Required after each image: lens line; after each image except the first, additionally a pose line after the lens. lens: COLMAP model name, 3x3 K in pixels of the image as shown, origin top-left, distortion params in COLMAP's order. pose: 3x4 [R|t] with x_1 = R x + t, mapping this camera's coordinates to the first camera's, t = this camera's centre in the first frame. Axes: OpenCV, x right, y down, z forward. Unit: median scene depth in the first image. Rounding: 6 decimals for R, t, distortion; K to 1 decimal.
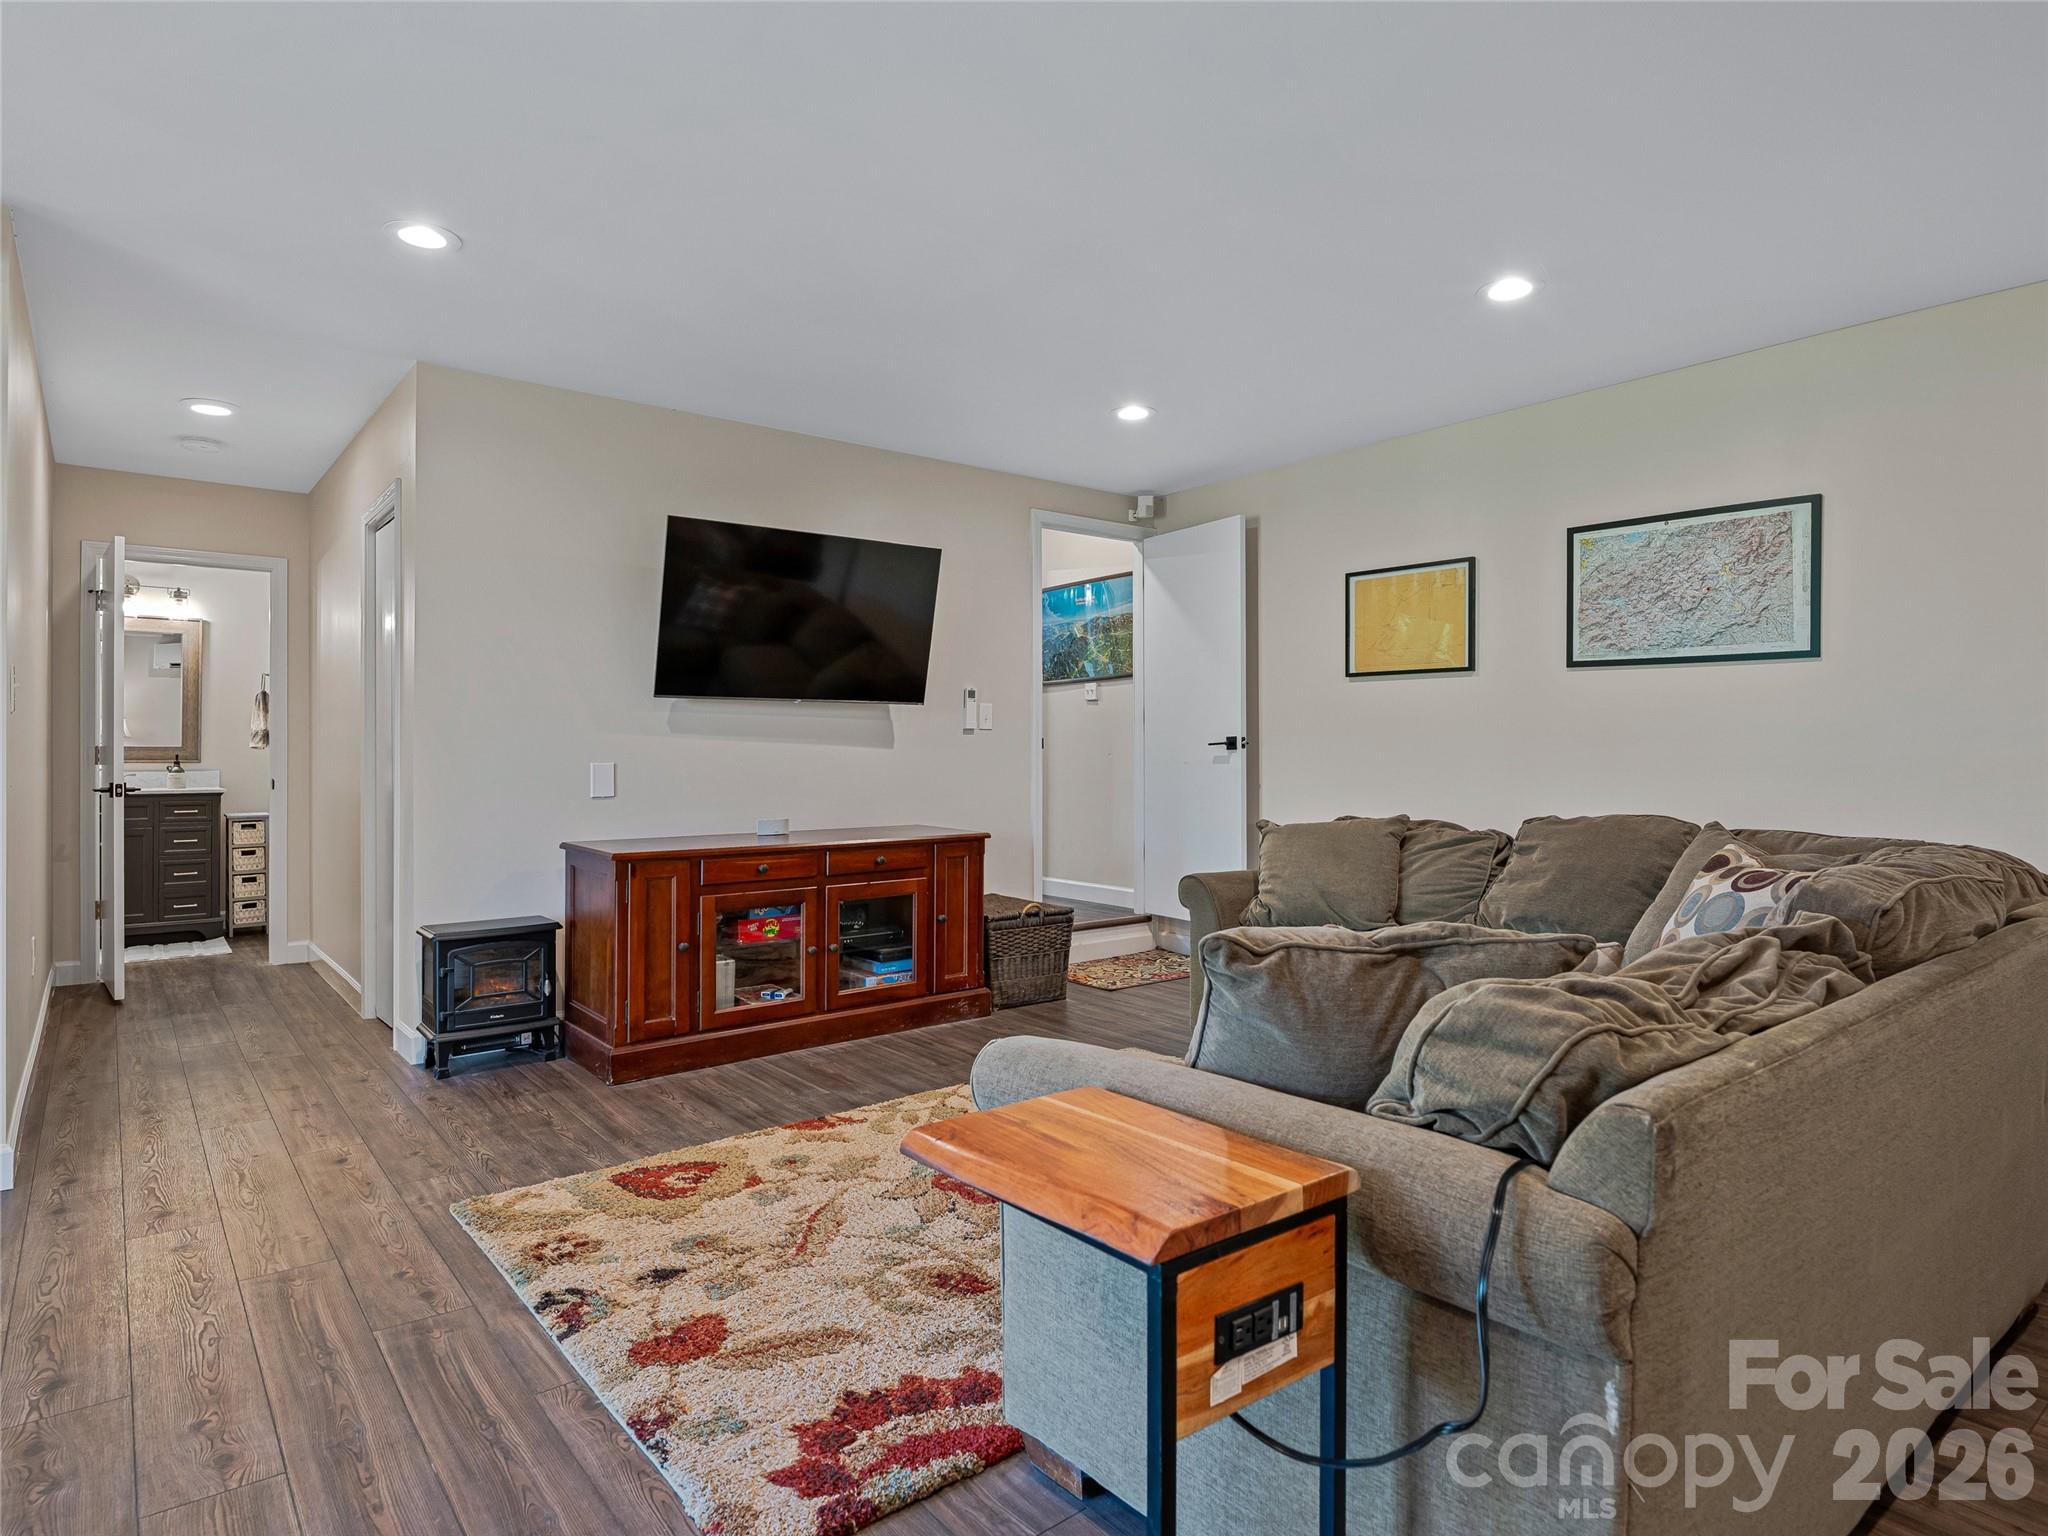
lens RADIAL K [[1165.3, 0, 1044.8], [0, 1165.3, 746.3], [0, 0, 1]] dist [-0.003639, -0.000254]
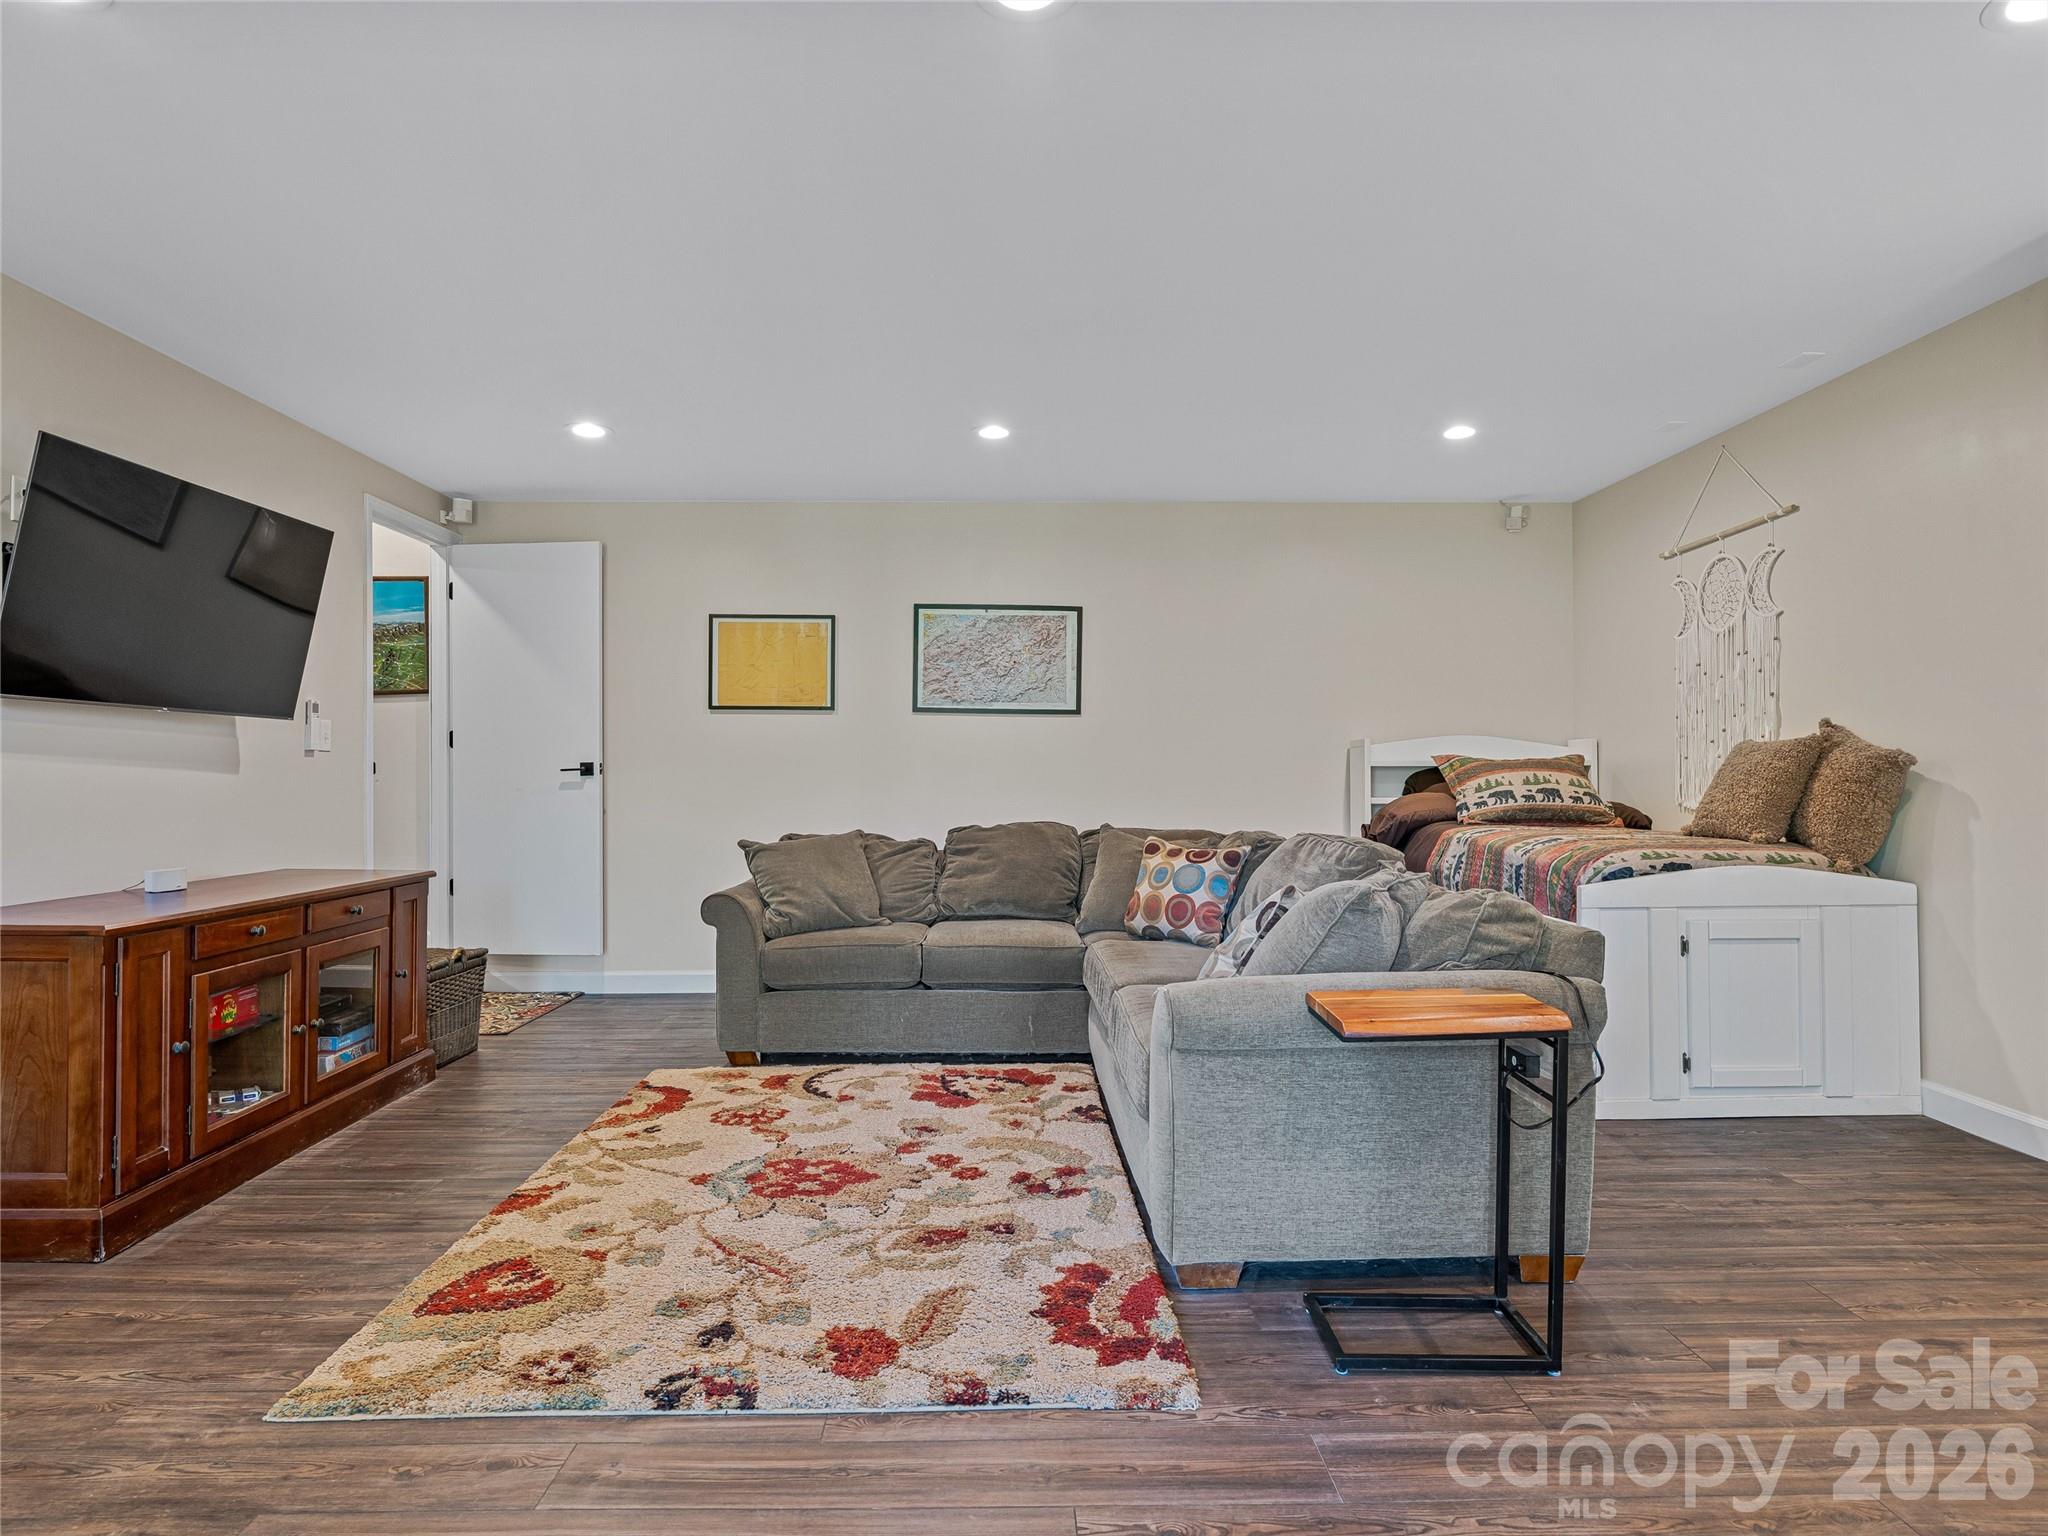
lens RADIAL K [[1141.7, 0, 1049.7], [0, 1141.7, 770.6], [0, 0, 1]] dist [-0.003702, 0.000696]
pose [[0.604289, 0.004504, 0.796753, -0.520941], [-0.003063, 0.999990, -0.003330, 0.000919], [-0.796760, -0.000428, 0.604296, 0.132244]]
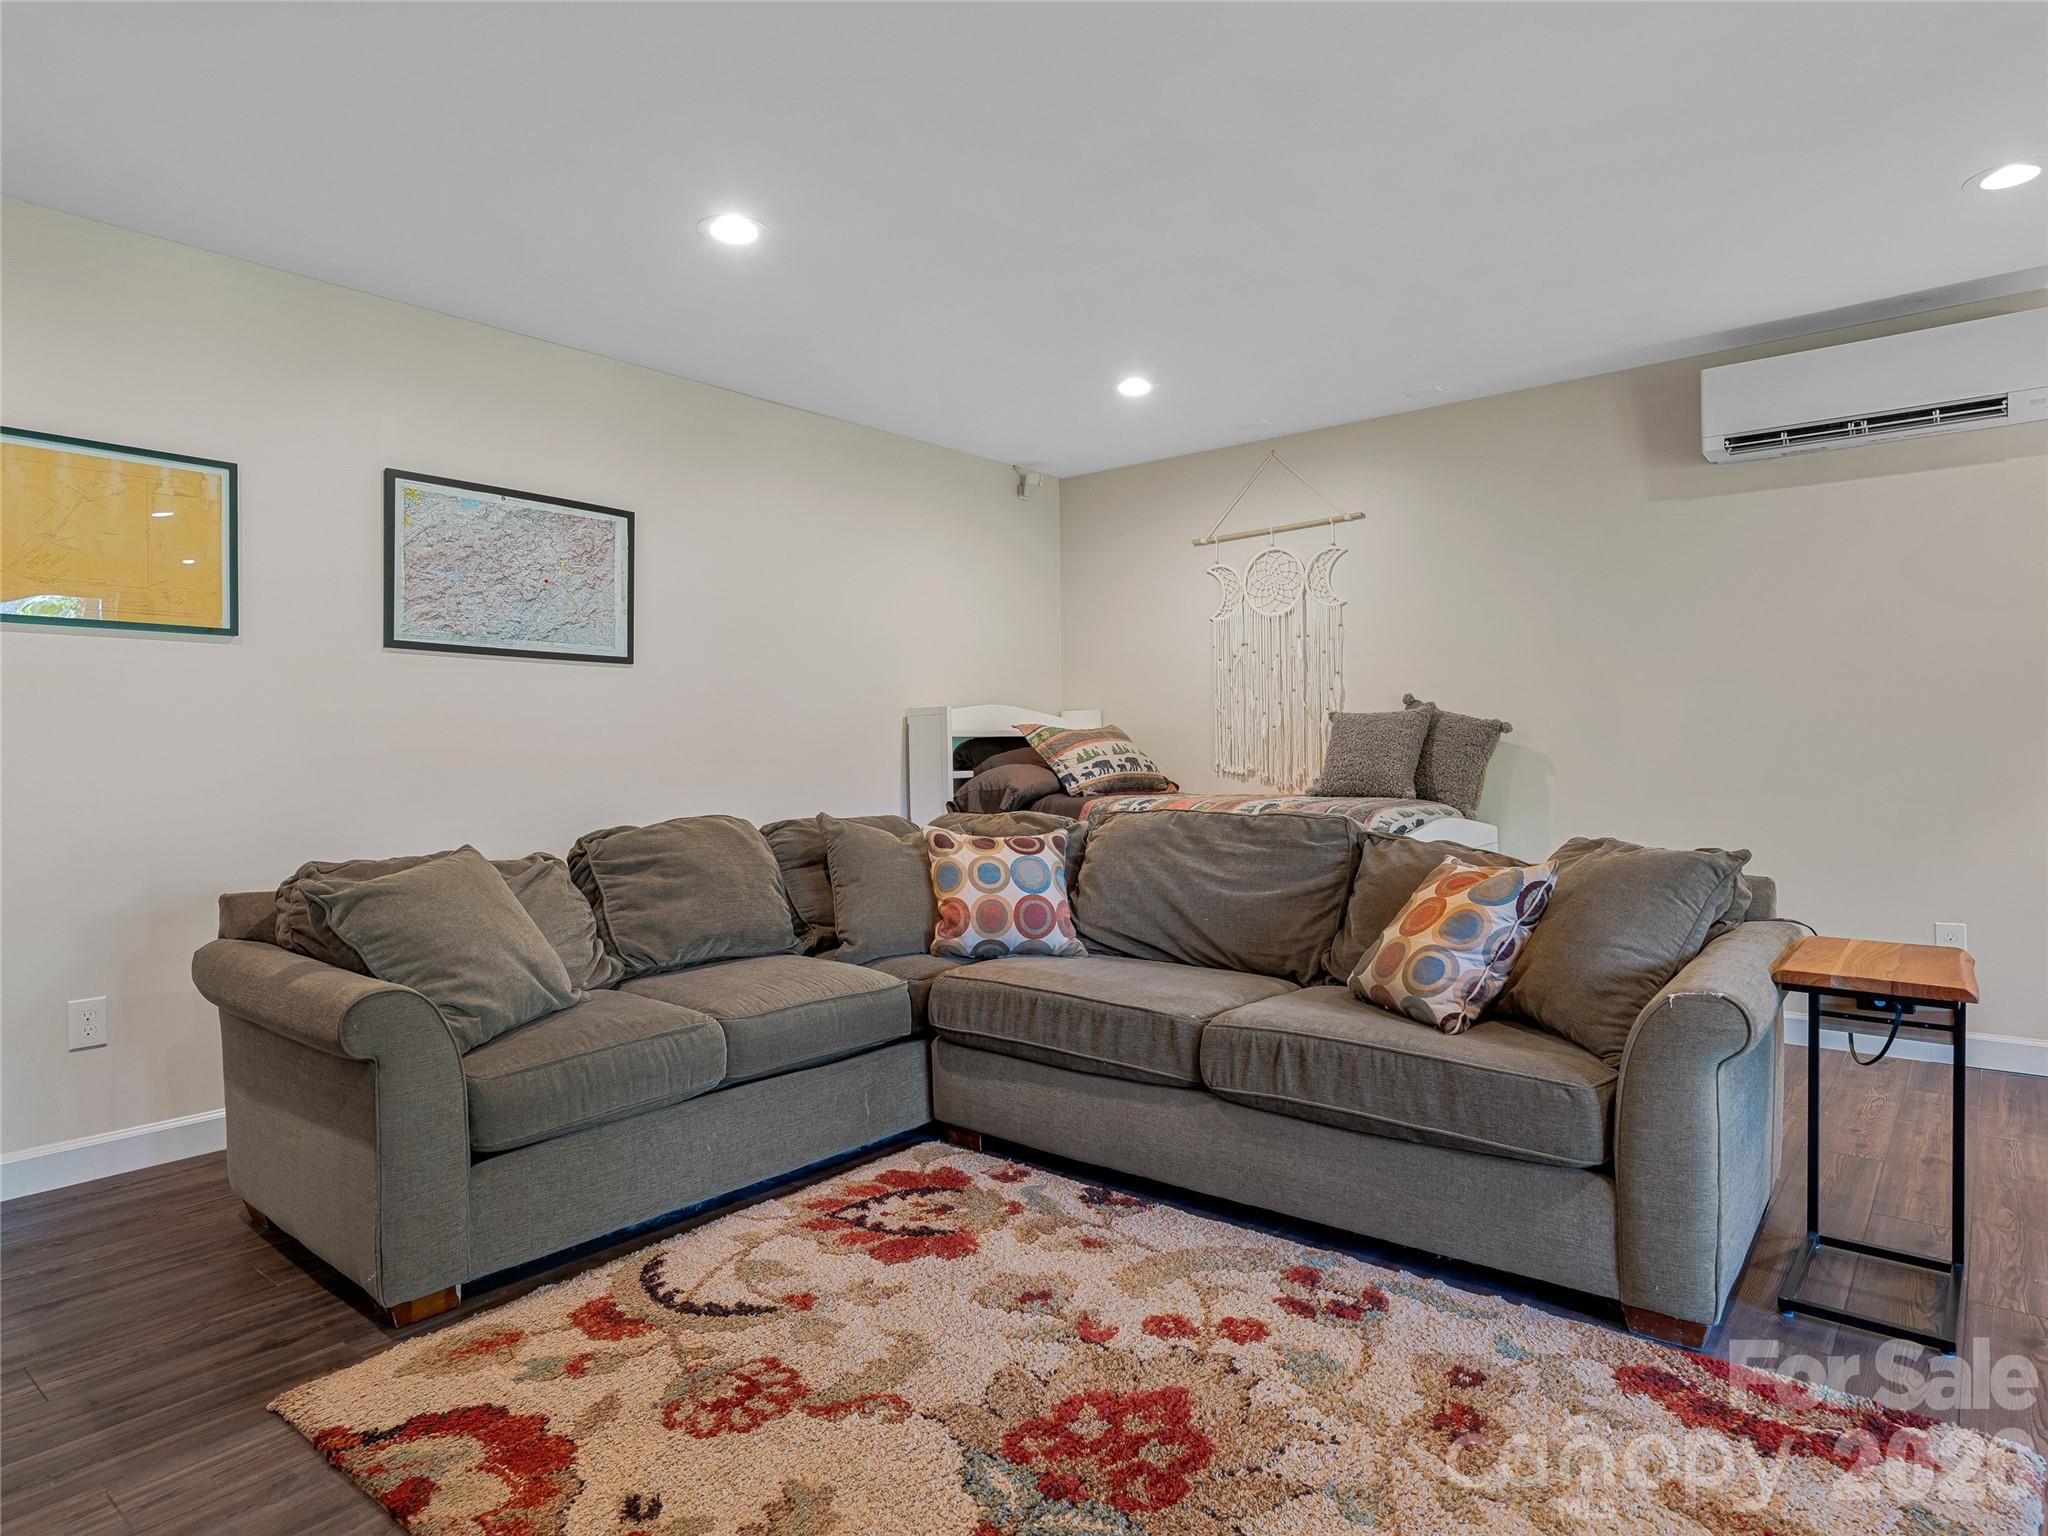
lens RADIAL K [[1165.3, 0, 1044.8], [0, 1165.3, 746.3], [0, 0, 1]] dist [-0.003639, -0.000254]
pose [[-0.194657, 0.004450, 0.980861, -0.445580], [0.008834, 0.999957, -0.002783, 0.005010], [-0.980832, 0.008123, -0.194688, 0.809161]]
